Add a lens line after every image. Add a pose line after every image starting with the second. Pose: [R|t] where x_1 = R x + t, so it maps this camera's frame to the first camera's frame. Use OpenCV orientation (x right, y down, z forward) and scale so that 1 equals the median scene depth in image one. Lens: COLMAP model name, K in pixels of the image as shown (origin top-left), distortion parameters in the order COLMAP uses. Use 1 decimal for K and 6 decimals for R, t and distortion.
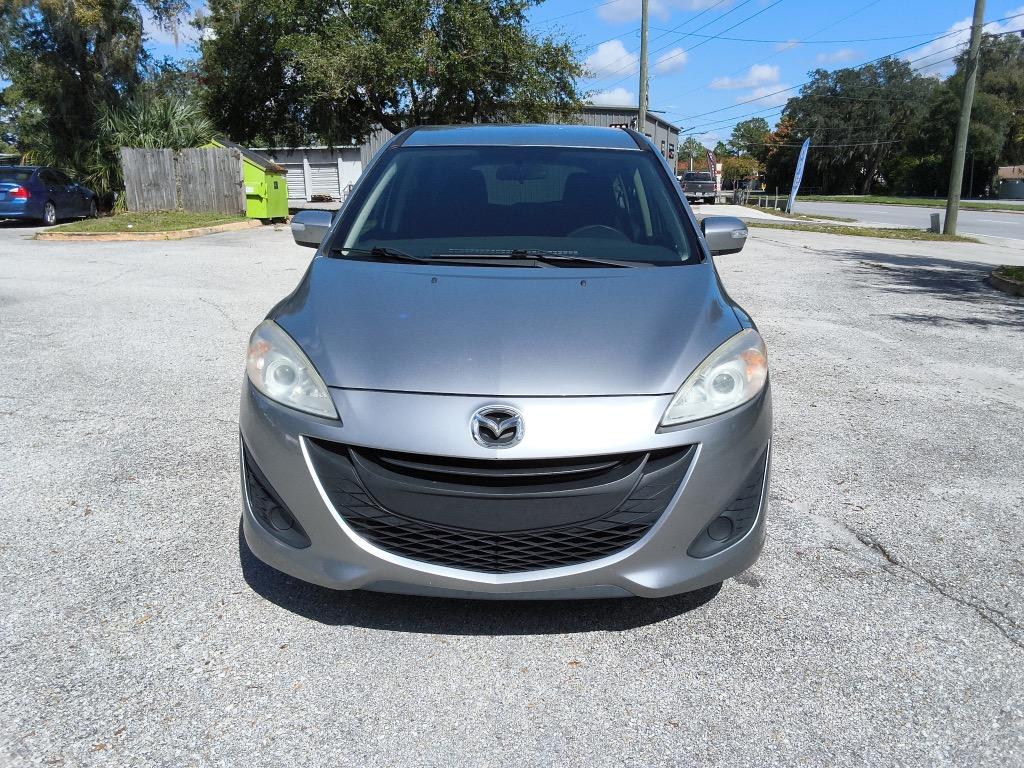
lens RADIAL K [[816.7, 0, 513.6], [0, 816.7, 388.2], [0, 0, 1]] dist [0.073598, -0.120936]
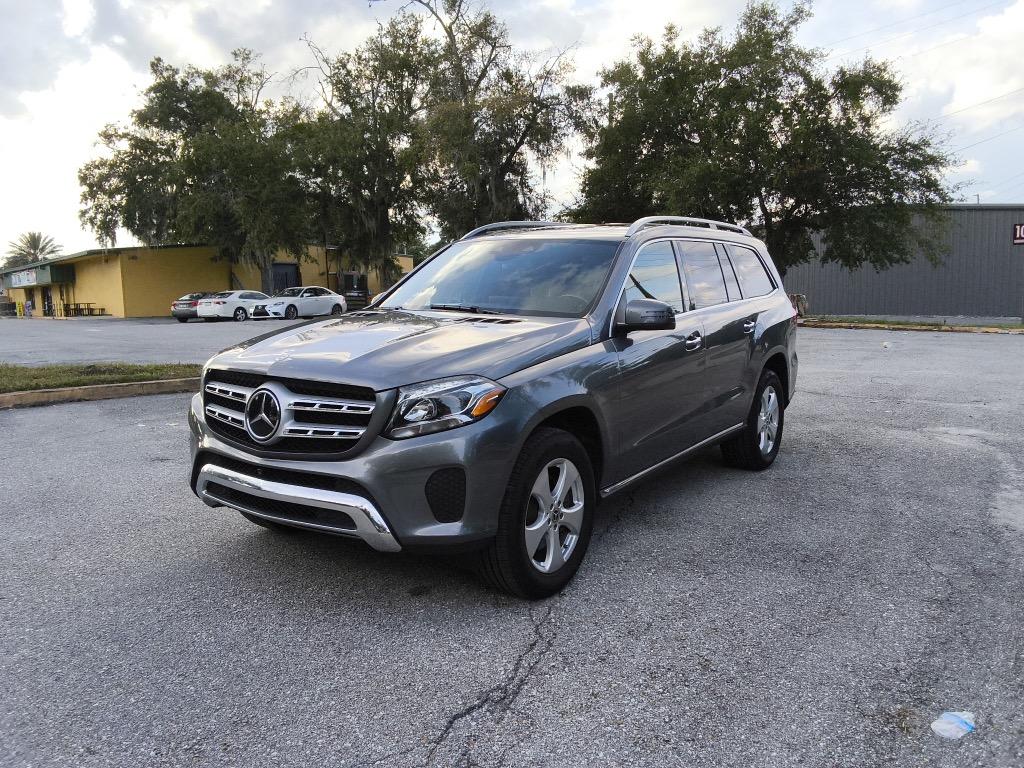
lens RADIAL K [[816.7, 0, 512.8], [0, 816.7, 389.8], [0, 0, 1]] dist [0.073598, -0.120936]
pose [[0.879961, 0.049407, -0.472470, 0.098071], [-0.107573, 0.989465, -0.096881, 0.002301], [0.462706, 0.136077, 0.876006, -0.012797]]
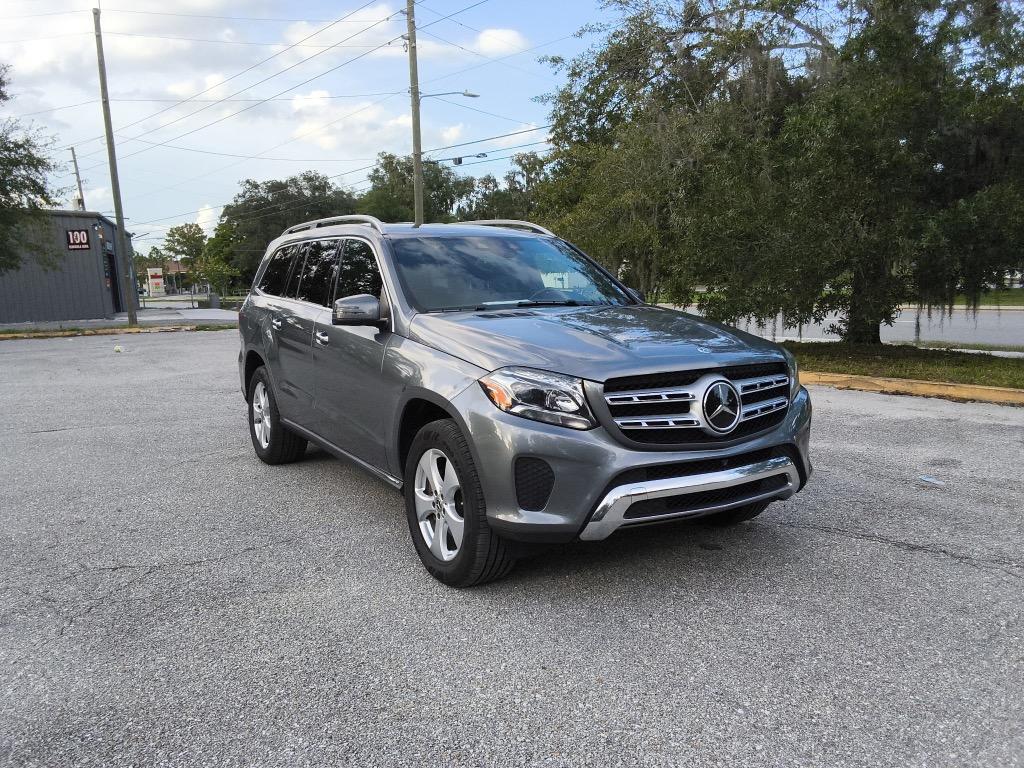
lens RADIAL K [[816.7, 0, 520.9], [0, 816.7, 386.5], [0, 0, 1]] dist [0.073598, -0.120936]
pose [[0.788599, -0.113341, 0.604372, -0.081672], [0.185427, 0.980946, -0.057988, -0.003006], [-0.586284, 0.157796, 0.794589, -0.002971]]
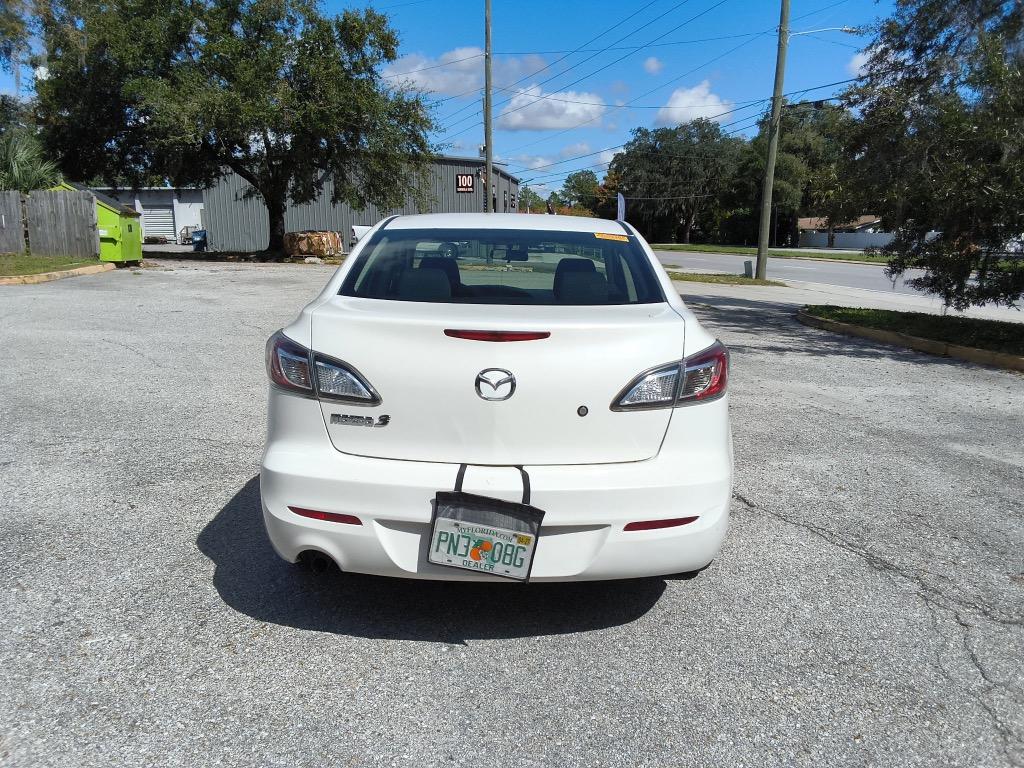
lens RADIAL K [[816.7, 0, 515.6], [0, 816.7, 392.9], [0, 0, 1]] dist [0.073598, -0.120936]
pose [[0.981172, -0.026090, 0.191367, -0.021638], [0.034977, 0.998454, -0.043210, 0.006356], [-0.189944, 0.049090, 0.980567, -0.034053]]
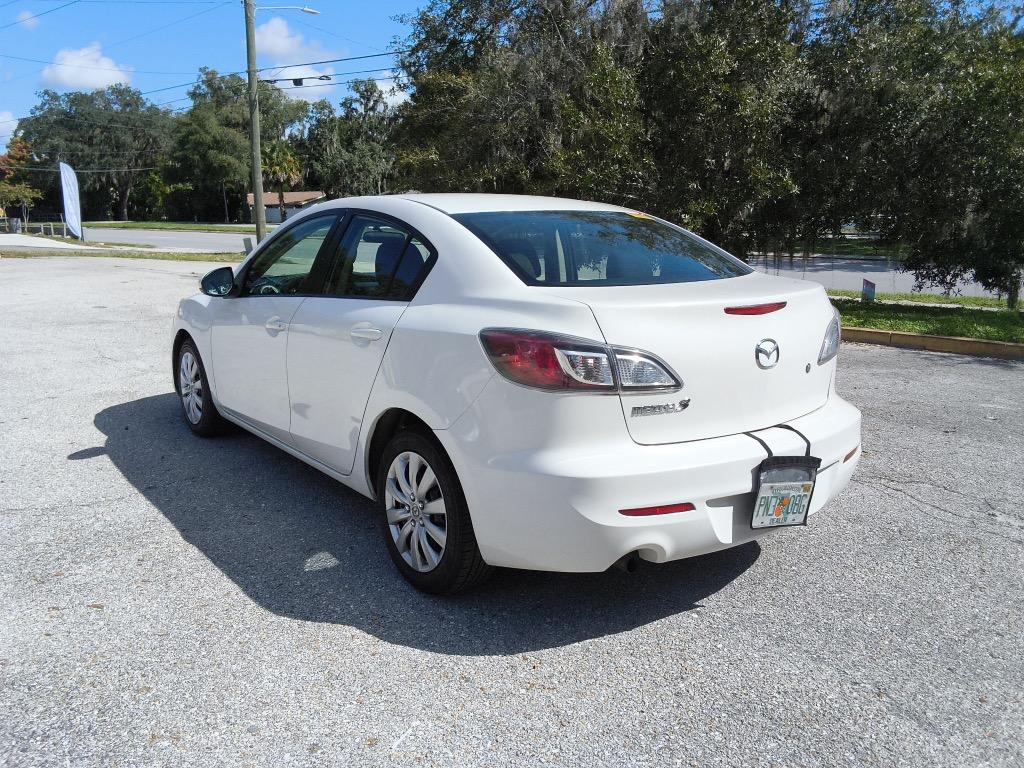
lens RADIAL K [[816.7, 0, 521.7], [0, 816.7, 390.0], [0, 0, 1]] dist [0.073598, -0.120936]
pose [[0.654924, -0.164348, 0.737607, -0.092964], [0.184262, 0.981335, 0.055046, -0.004270], [-0.732886, 0.099862, 0.672983, 0.007126]]
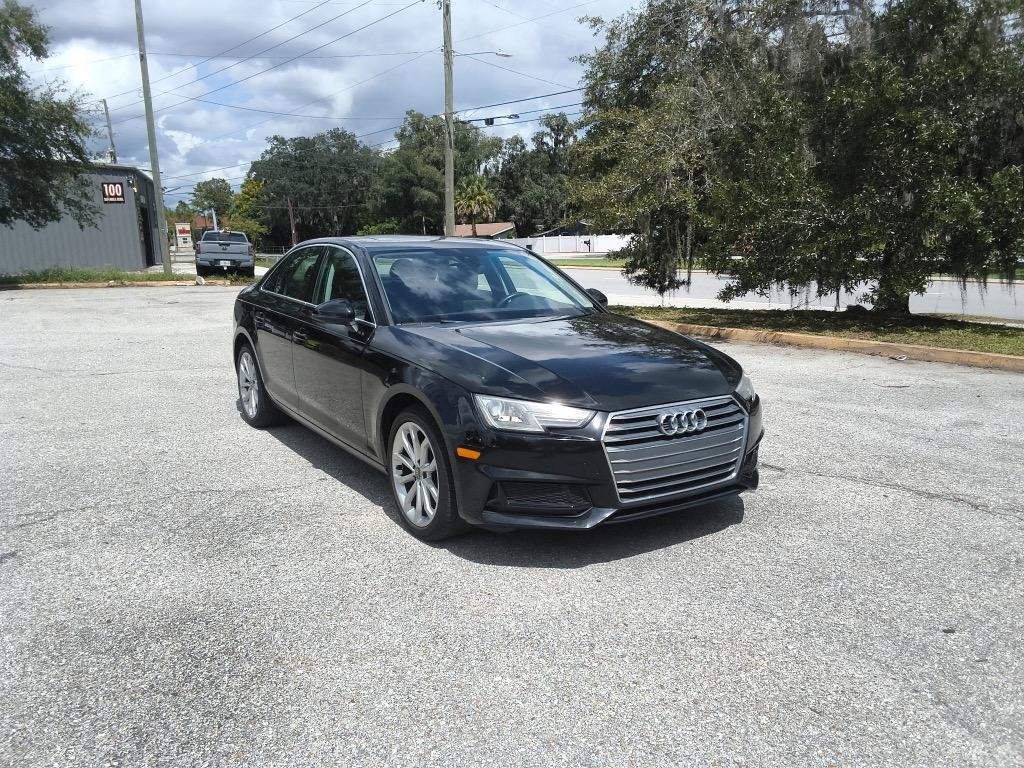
lens RADIAL K [[816.7, 0, 518.3], [0, 816.7, 386.4], [0, 0, 1]] dist [0.073598, -0.120936]
pose [[0.807993, -0.116635, 0.577533, -0.094367], [0.156726, 0.987443, -0.019847, -0.000835], [-0.567966, 0.106551, 0.816126, -0.008947]]
